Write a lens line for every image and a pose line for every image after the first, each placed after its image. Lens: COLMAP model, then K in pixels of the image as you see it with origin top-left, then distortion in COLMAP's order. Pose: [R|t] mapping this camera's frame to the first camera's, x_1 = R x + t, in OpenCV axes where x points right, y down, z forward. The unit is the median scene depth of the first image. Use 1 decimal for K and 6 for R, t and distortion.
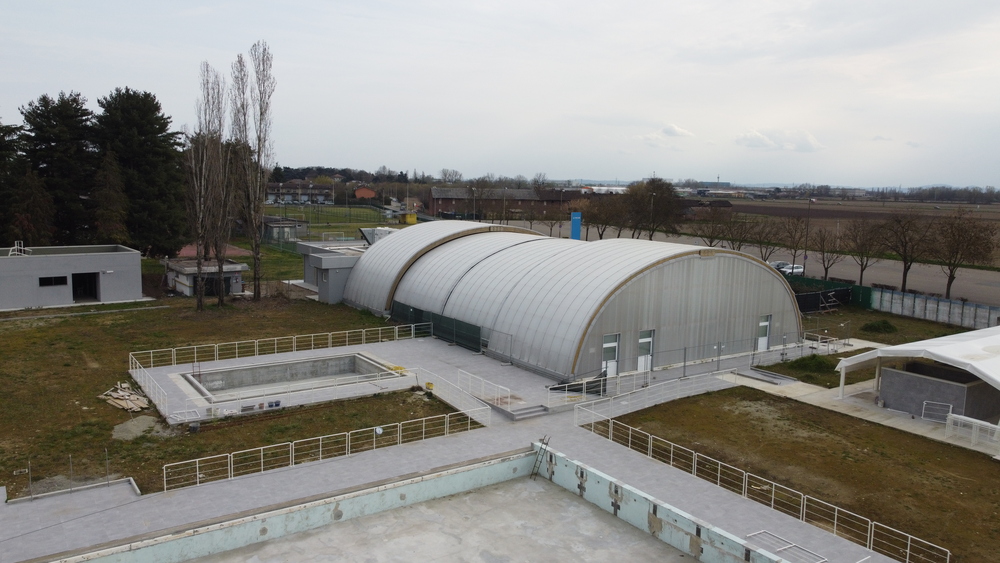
lens RADIAL K [[757.9, 0, 493.4], [0, 757.9, 282.4], [0, 0, 1]] dist [0.011387, -0.015978]
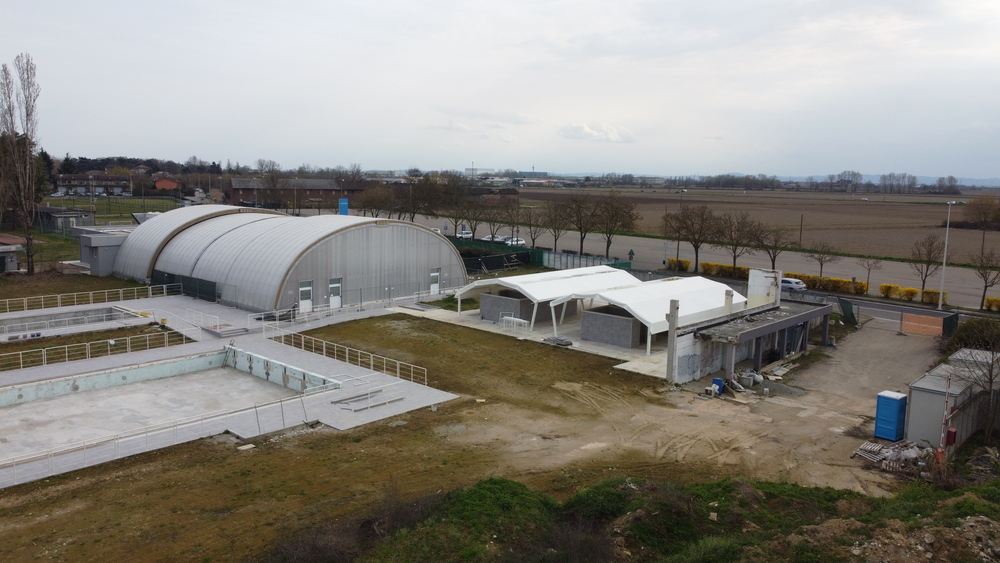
lens RADIAL K [[757.9, 0, 493.5], [0, 757.9, 283.4], [0, 0, 1]] dist [0.011387, -0.015978]
pose [[0.975068, -0.036760, 0.218840, 0.169516], [0.033738, 0.999277, 0.017529, 0.054501], [-0.219326, -0.009709, 0.975603, -0.399058]]
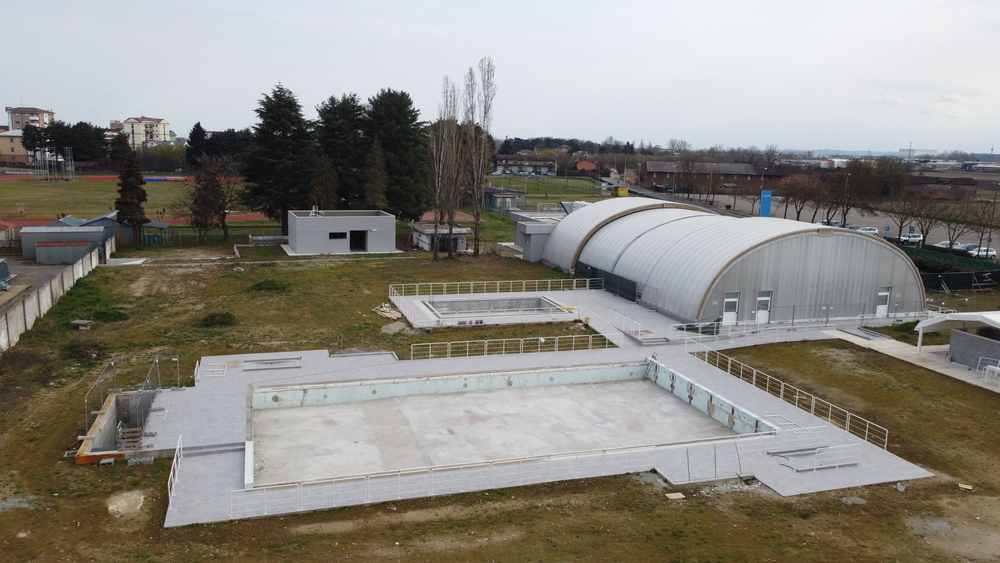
lens RADIAL K [[757.9, 0, 493.1], [0, 757.9, 282.0], [0, 0, 1]] dist [0.011387, -0.015978]
pose [[0.956314, 0.054249, -0.287265, 0.123570], [-0.043018, 0.998048, 0.045271, 0.010083], [0.289160, -0.030935, 0.956781, -0.319144]]
